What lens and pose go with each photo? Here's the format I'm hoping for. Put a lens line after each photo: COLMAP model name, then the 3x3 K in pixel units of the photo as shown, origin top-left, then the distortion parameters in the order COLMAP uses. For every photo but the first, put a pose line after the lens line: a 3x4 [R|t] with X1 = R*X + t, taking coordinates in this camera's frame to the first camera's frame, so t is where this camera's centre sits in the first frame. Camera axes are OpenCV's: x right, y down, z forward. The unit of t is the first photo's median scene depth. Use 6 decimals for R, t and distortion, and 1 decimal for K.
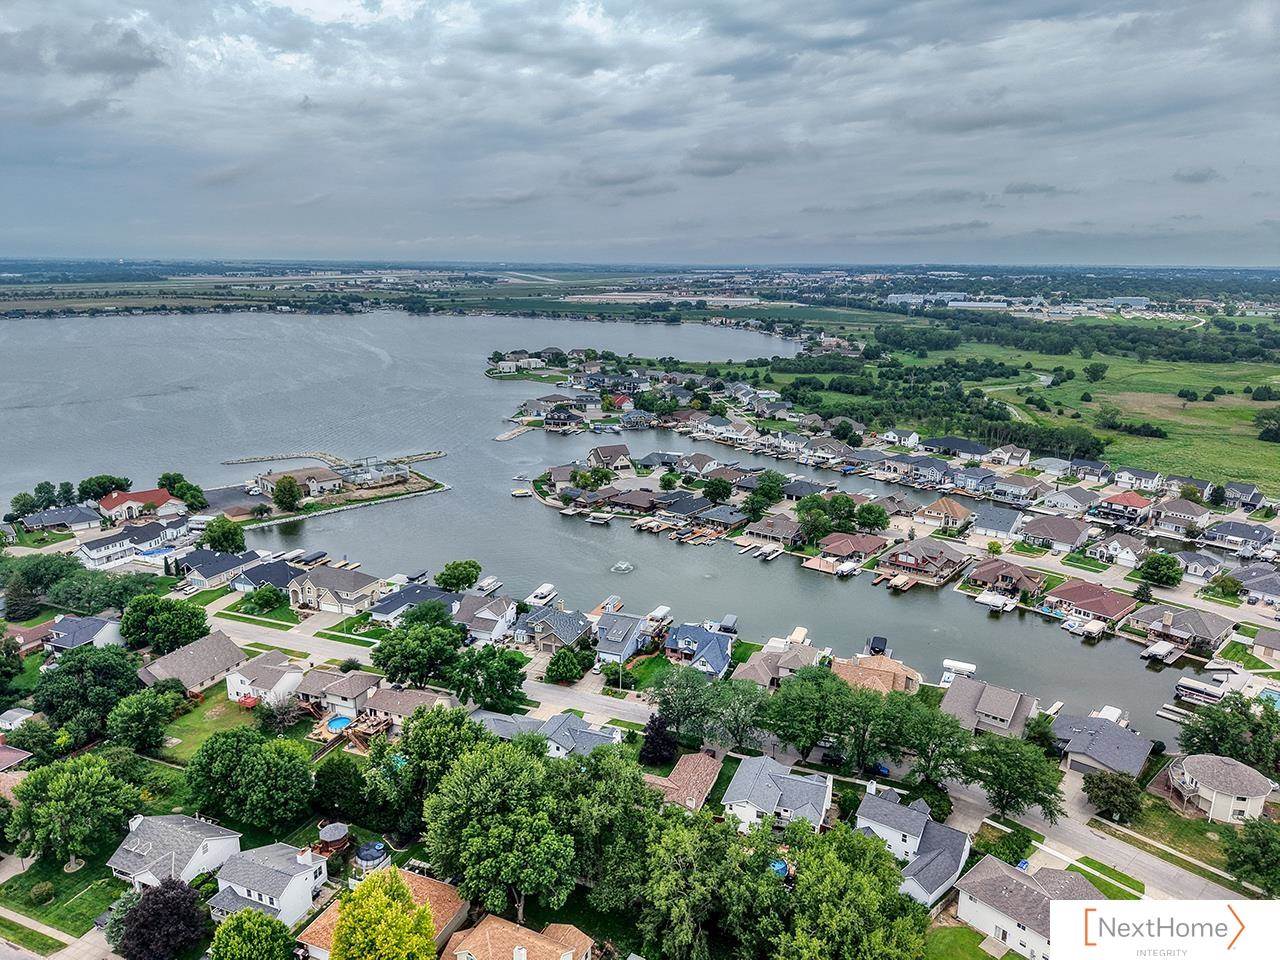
lens RADIAL K [[852.6, 0, 647.5], [0, 852.6, 520.9], [0, 0, 1]] dist [0.027338, -0.030183]
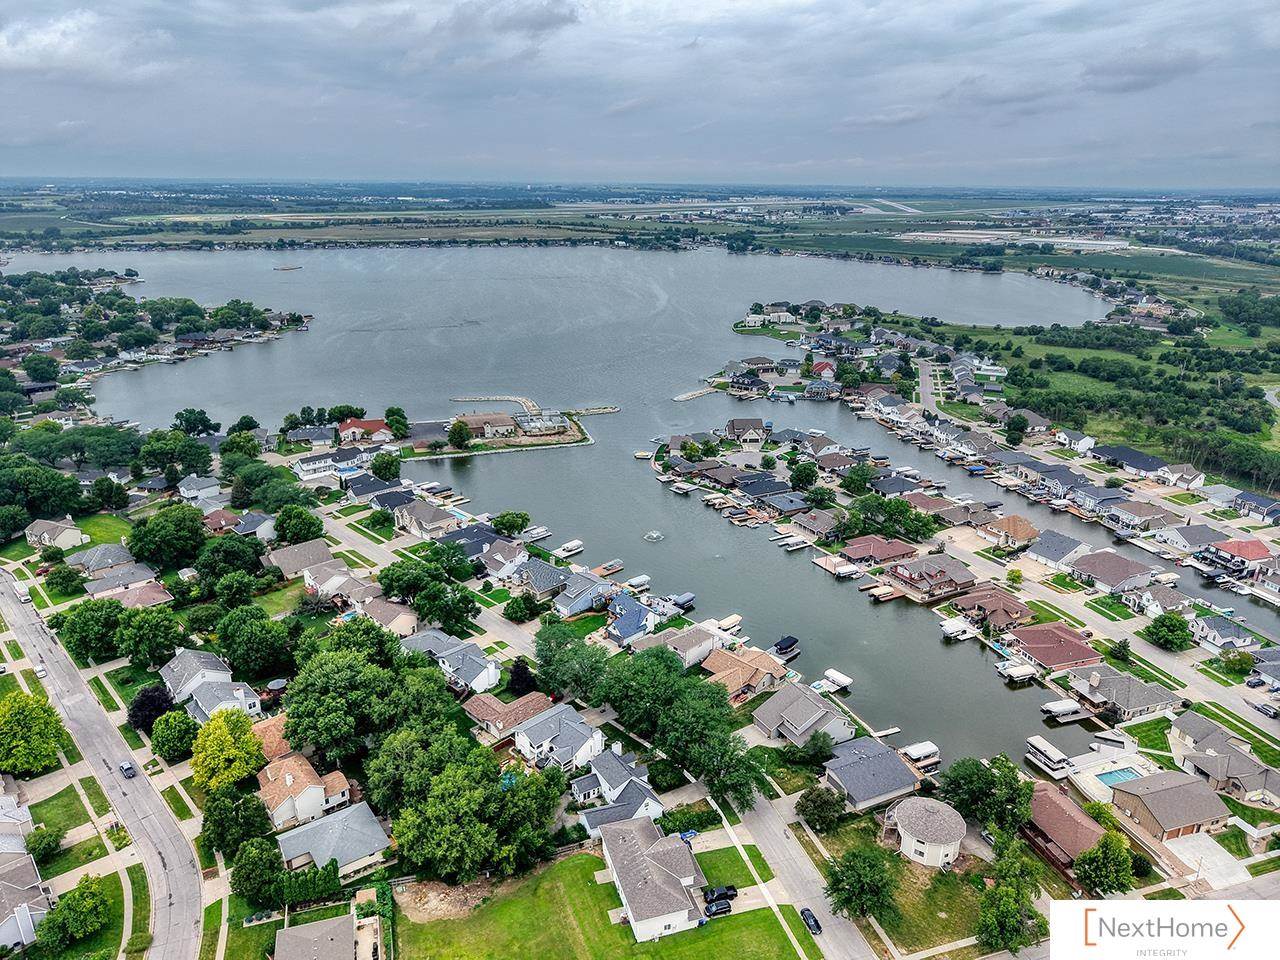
lens RADIAL K [[852.6, 0, 633.7], [0, 852.6, 484.2], [0, 0, 1]] dist [0.027338, -0.030183]
pose [[0.915360, 0.136890, -0.378653, 0.313329], [-0.122411, 0.990530, 0.062178, -0.070629], [0.383578, -0.010564, 0.923448, -0.074241]]
